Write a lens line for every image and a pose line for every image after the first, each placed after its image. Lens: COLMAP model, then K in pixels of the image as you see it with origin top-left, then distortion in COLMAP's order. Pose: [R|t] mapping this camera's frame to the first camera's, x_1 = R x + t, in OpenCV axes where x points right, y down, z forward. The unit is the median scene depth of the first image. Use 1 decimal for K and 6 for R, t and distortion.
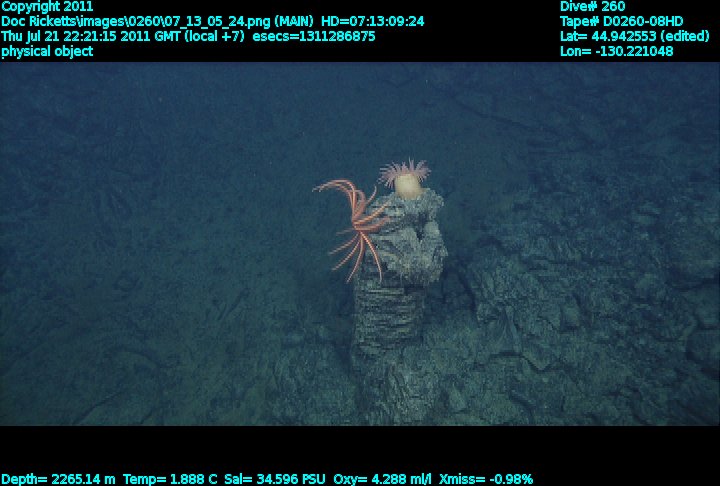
lens RADIAL K [[556.8, 0, 371.3], [0, 556.8, 266.0], [0, 0, 1]] dist [0.125490, 0.026863]
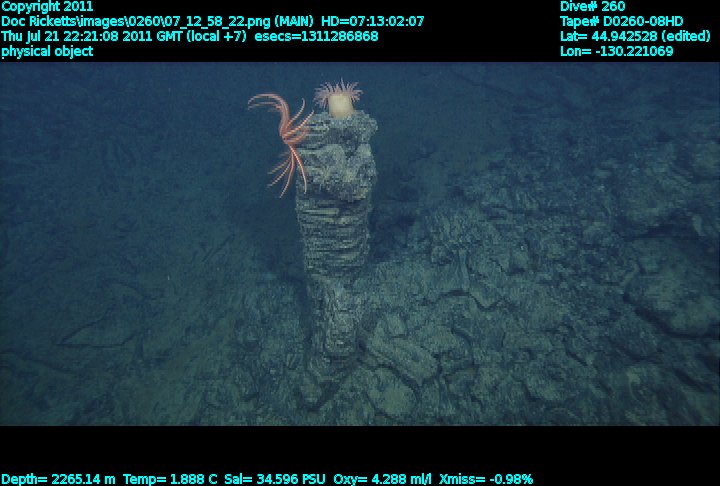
lens RADIAL K [[526.2, 0, 364.8], [0, 526.2, 263.9], [0, 0, 1]] dist [0.105403, 0.022475]
pose [[0.997783, 0.044123, -0.049814, 0.107689], [-0.042609, 0.998609, 0.031065, 0.072529], [0.051115, -0.028873, 0.998275, 0.005616]]
